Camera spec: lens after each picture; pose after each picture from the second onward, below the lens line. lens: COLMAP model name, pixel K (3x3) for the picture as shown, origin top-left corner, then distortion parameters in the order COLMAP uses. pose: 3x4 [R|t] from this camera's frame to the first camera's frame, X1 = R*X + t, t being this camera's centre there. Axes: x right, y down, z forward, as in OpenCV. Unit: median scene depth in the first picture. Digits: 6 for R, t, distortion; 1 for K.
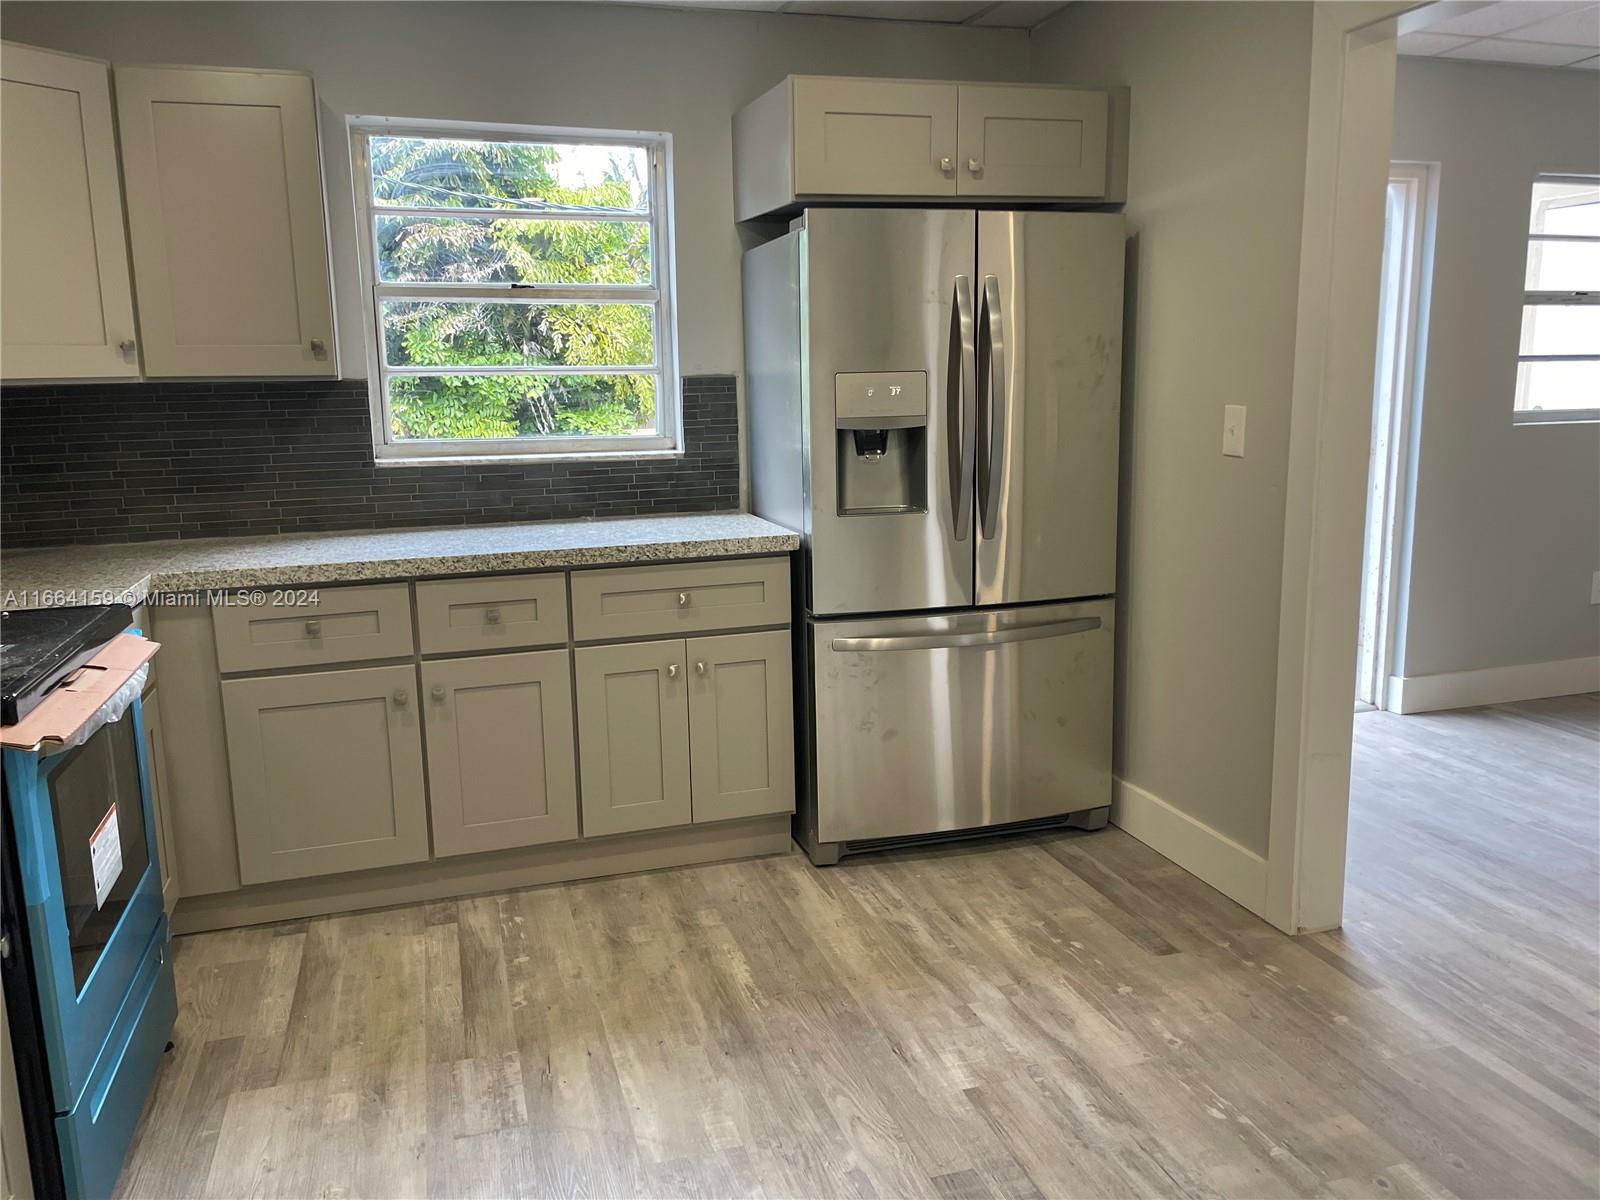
lens RADIAL K [[1216.2, 0, 778.4], [0, 1216.2, 576.7], [0, 0, 1]] dist [0.053146, -0.050878]
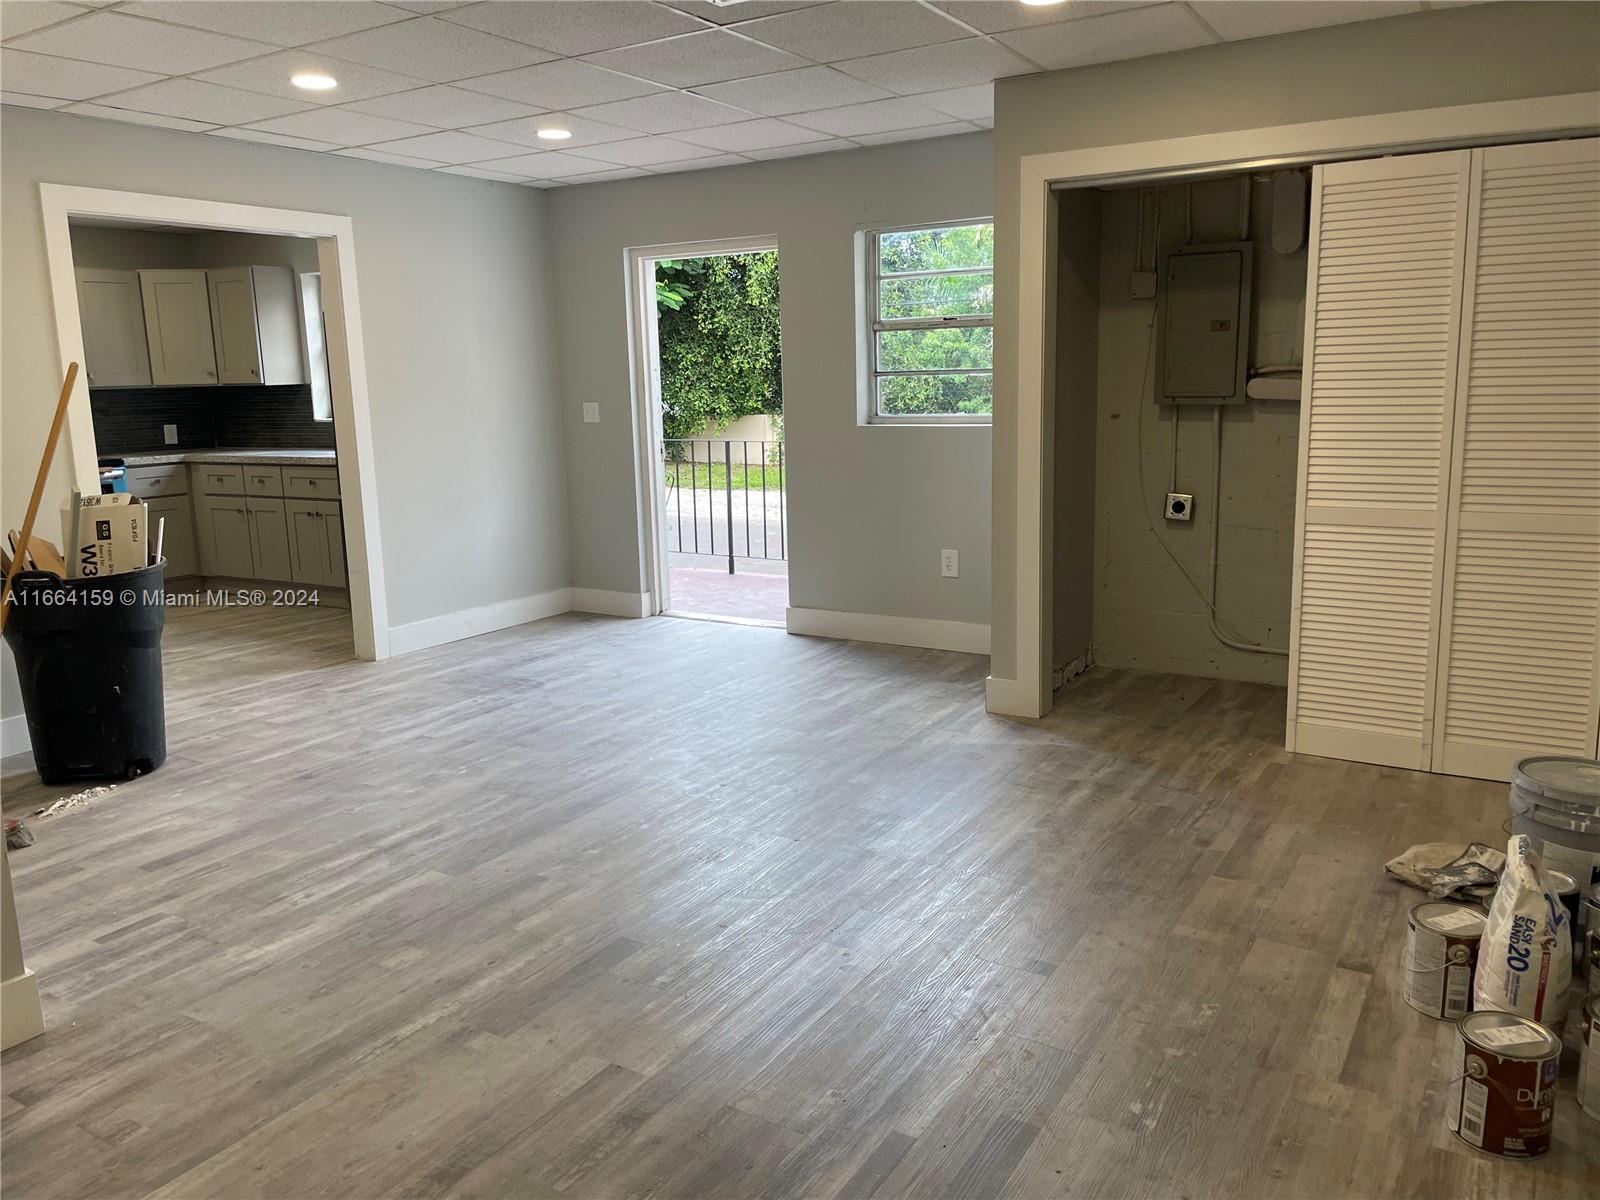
lens RADIAL K [[1216.2, 0, 785.9], [0, 1216.2, 562.2], [0, 0, 1]] dist [0.053146, -0.050878]
pose [[0.662185, 0.118648, -0.739887, 2.415089], [-0.110309, 0.992063, 0.060362, -0.075961], [0.741176, 0.041646, 0.670017, 0.138279]]
